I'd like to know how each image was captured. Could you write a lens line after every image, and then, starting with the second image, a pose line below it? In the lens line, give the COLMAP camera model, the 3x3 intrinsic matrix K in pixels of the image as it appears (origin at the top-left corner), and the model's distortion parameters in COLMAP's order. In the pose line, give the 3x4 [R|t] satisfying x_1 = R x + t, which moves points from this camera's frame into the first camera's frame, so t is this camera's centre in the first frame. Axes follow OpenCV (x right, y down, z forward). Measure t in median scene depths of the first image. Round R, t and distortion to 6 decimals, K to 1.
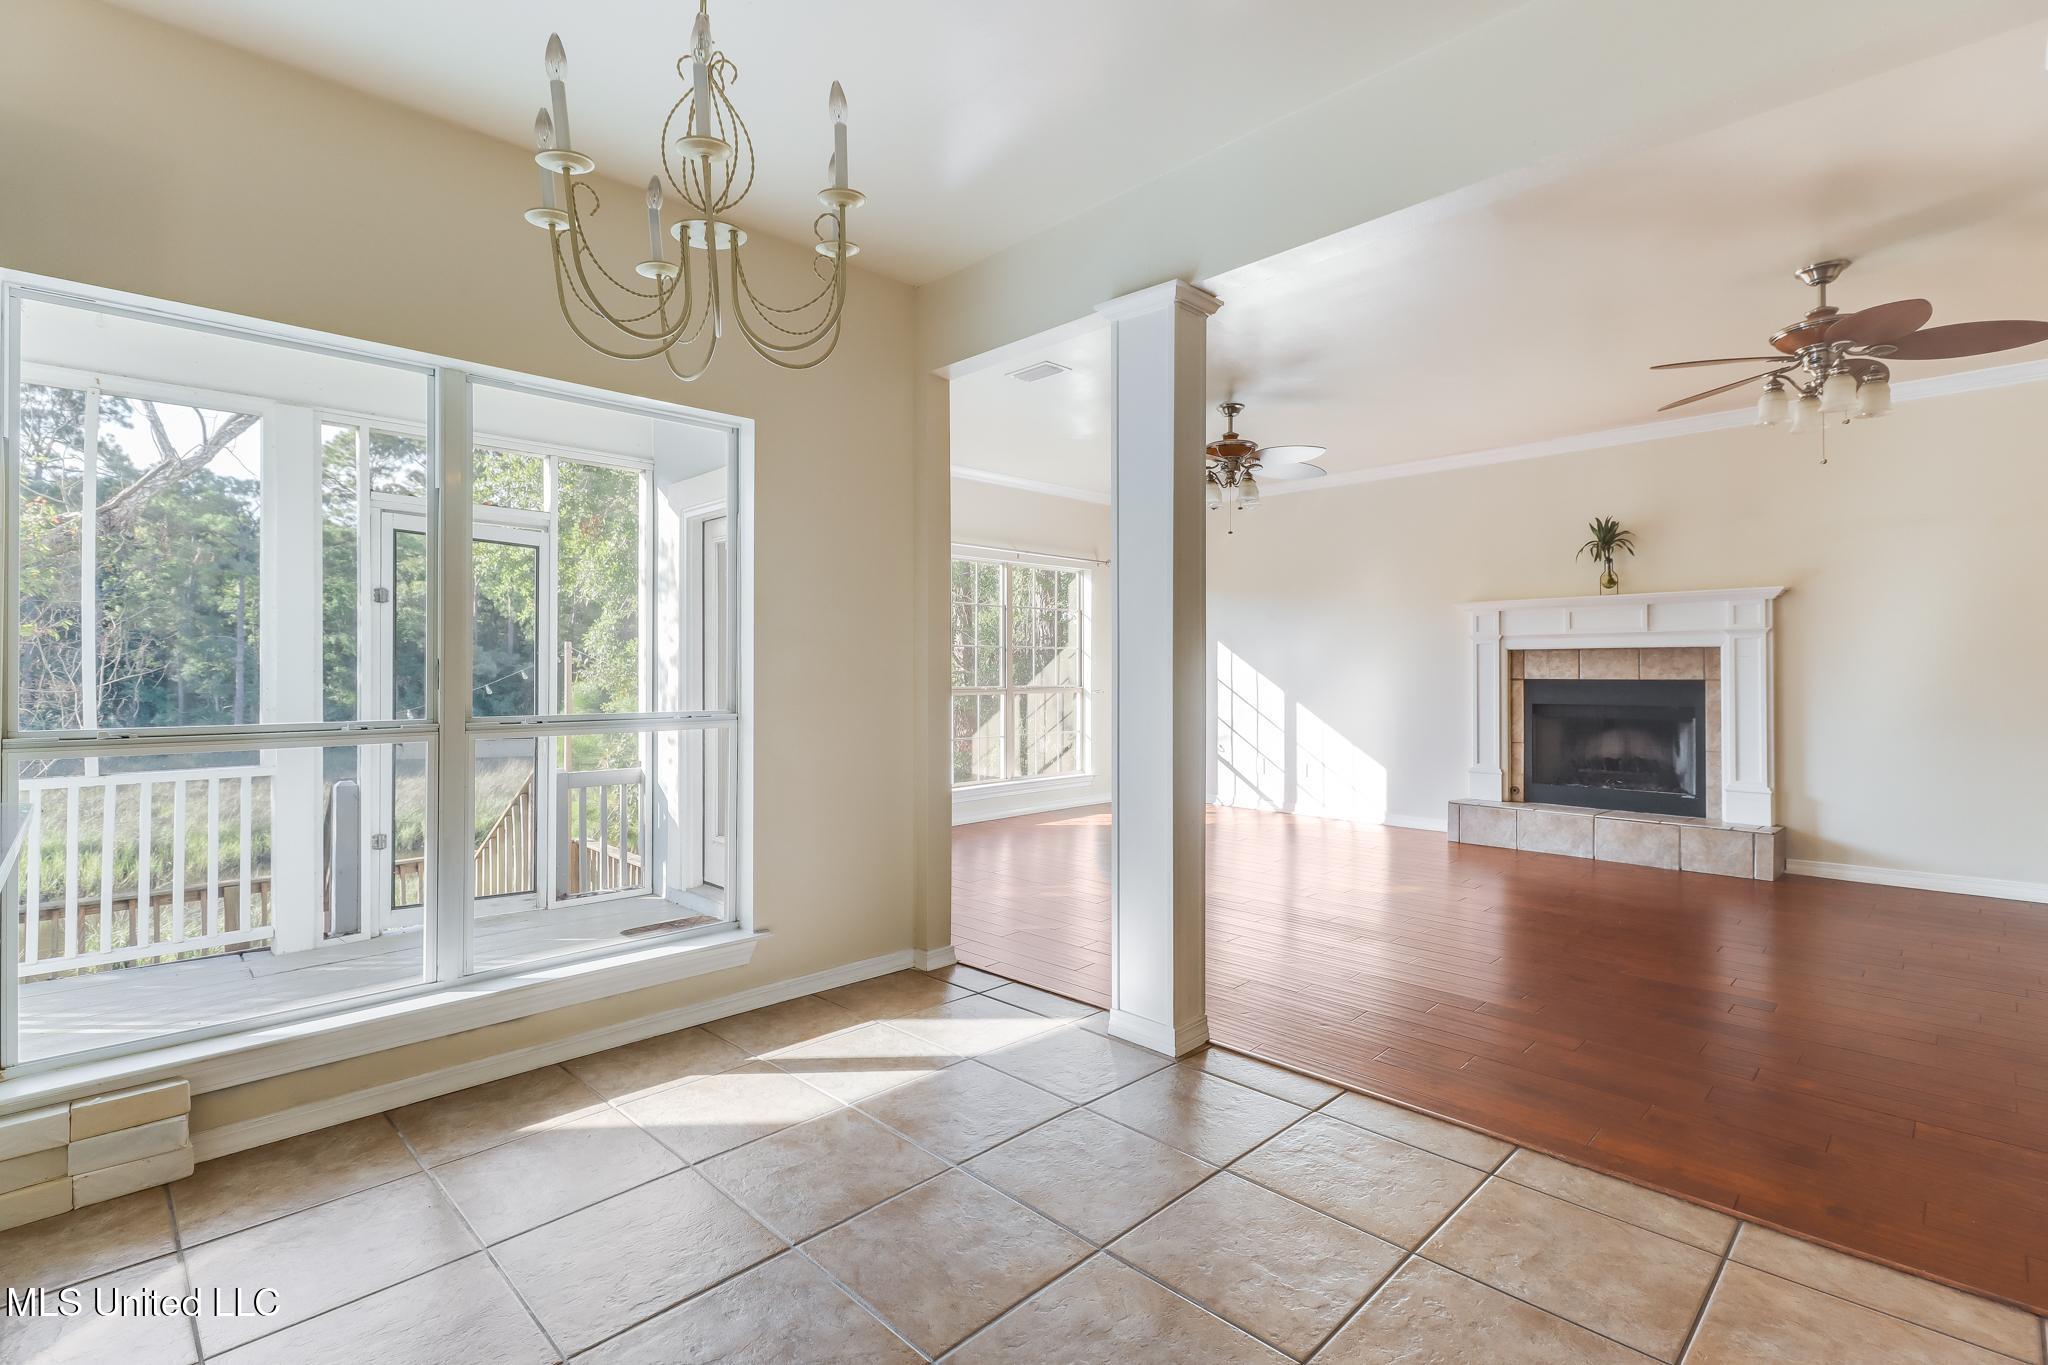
lens RADIAL K [[941.0, 0, 1004.8], [0, 941.0, 669.4], [0, 0, 1]] dist [0.001421, 0.000136]
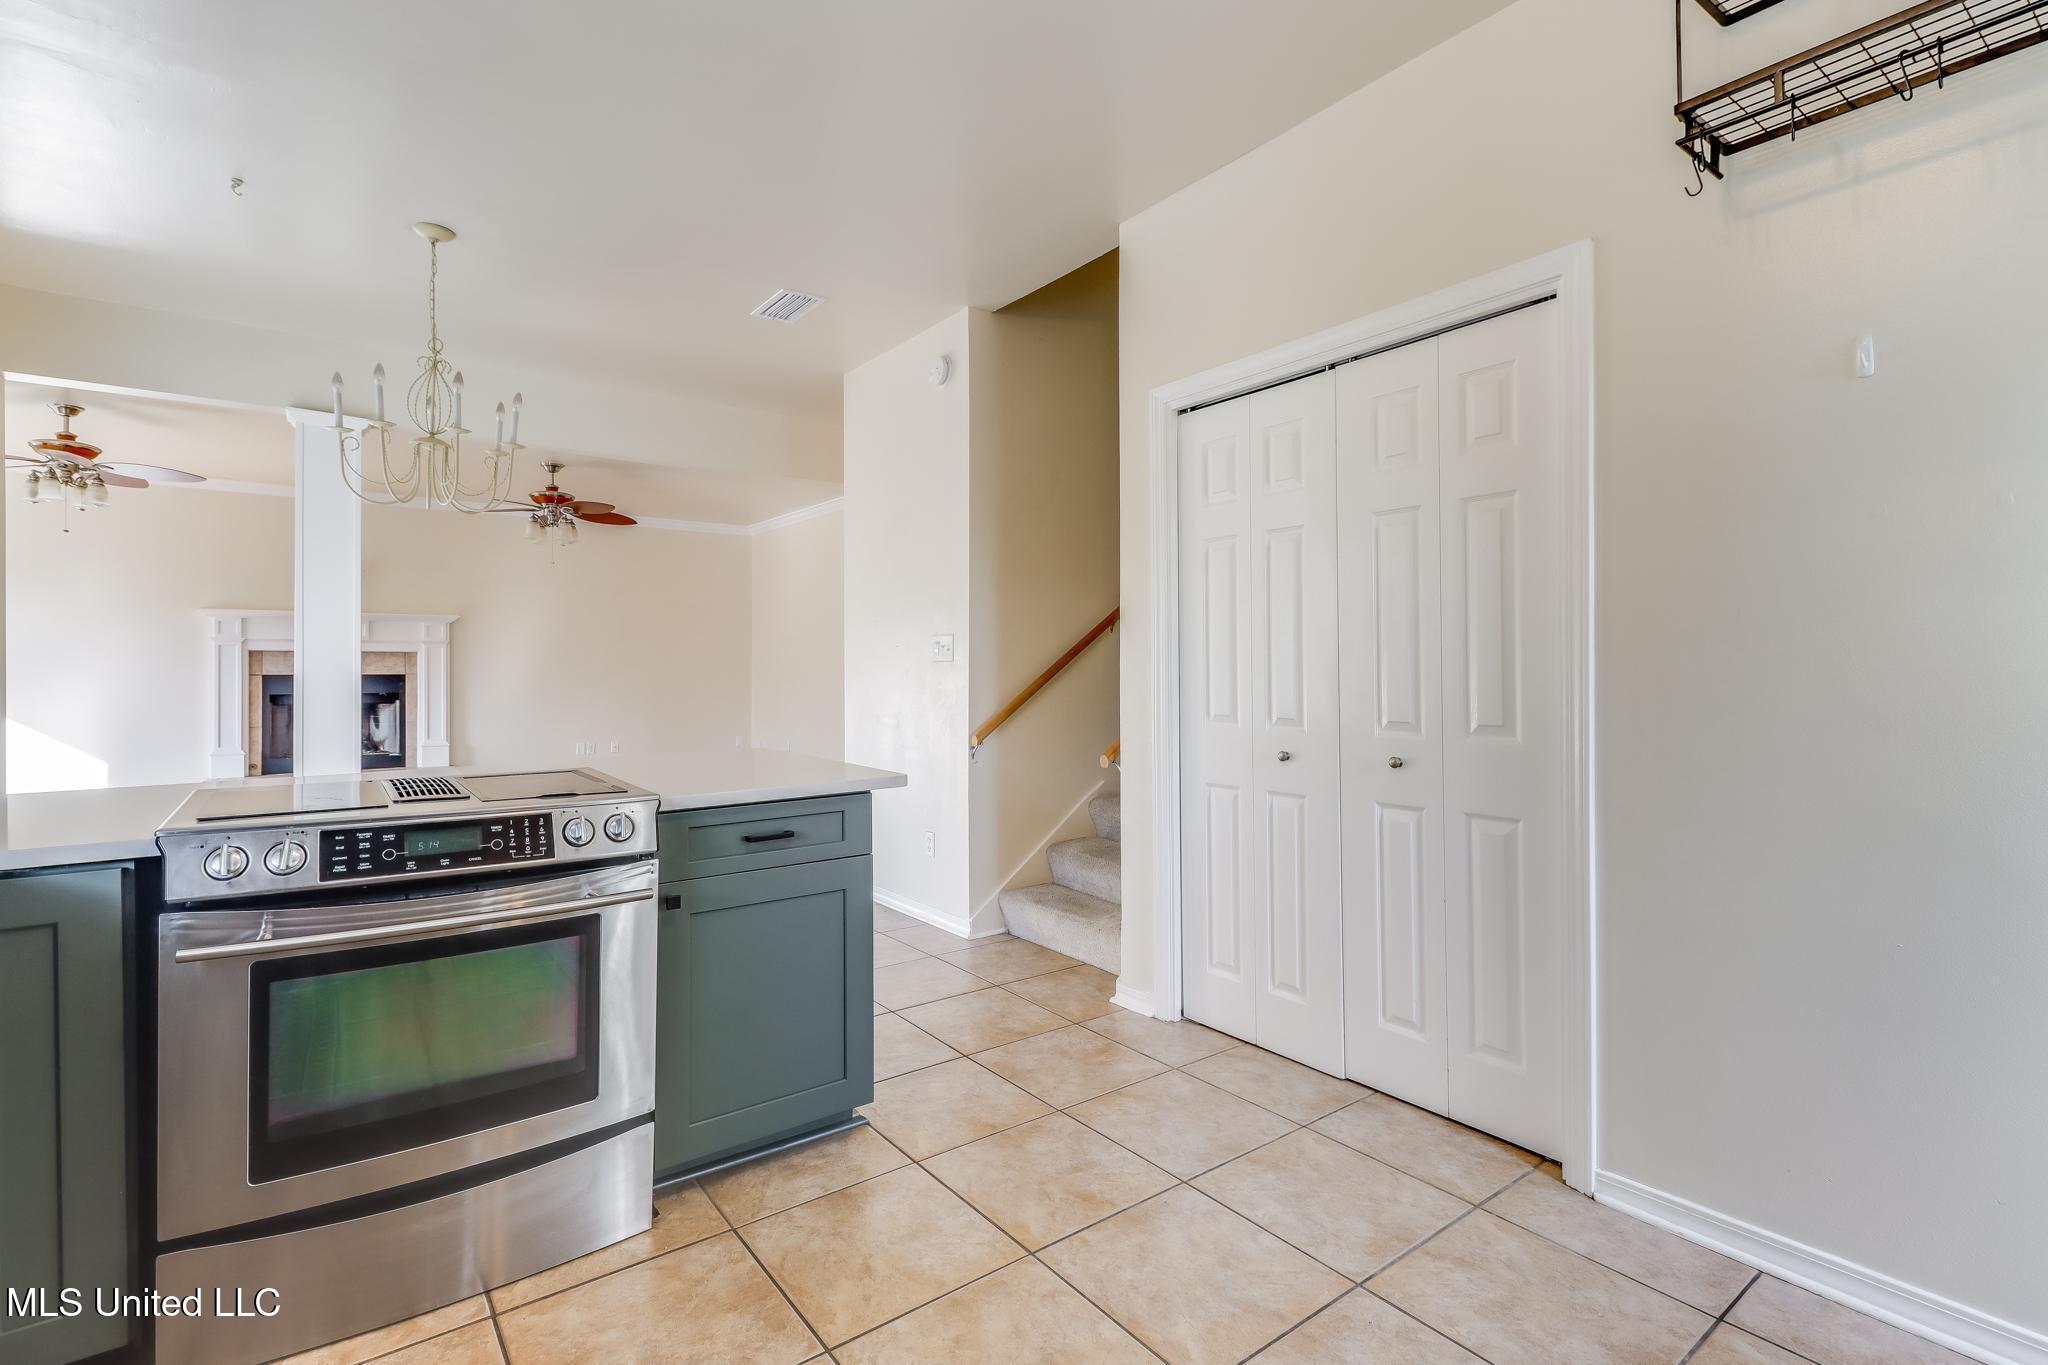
lens RADIAL K [[1015.1, 0, 1025.7], [0, 1015.1, 662.4], [0, 0, 1]] dist [0.041598, -0.000119]
pose [[0.141484, 0.011931, 0.989869, -0.683171], [0.003988, 0.999912, -0.012623, 0.016043], [-0.989932, 0.005734, 0.141424, -0.185534]]
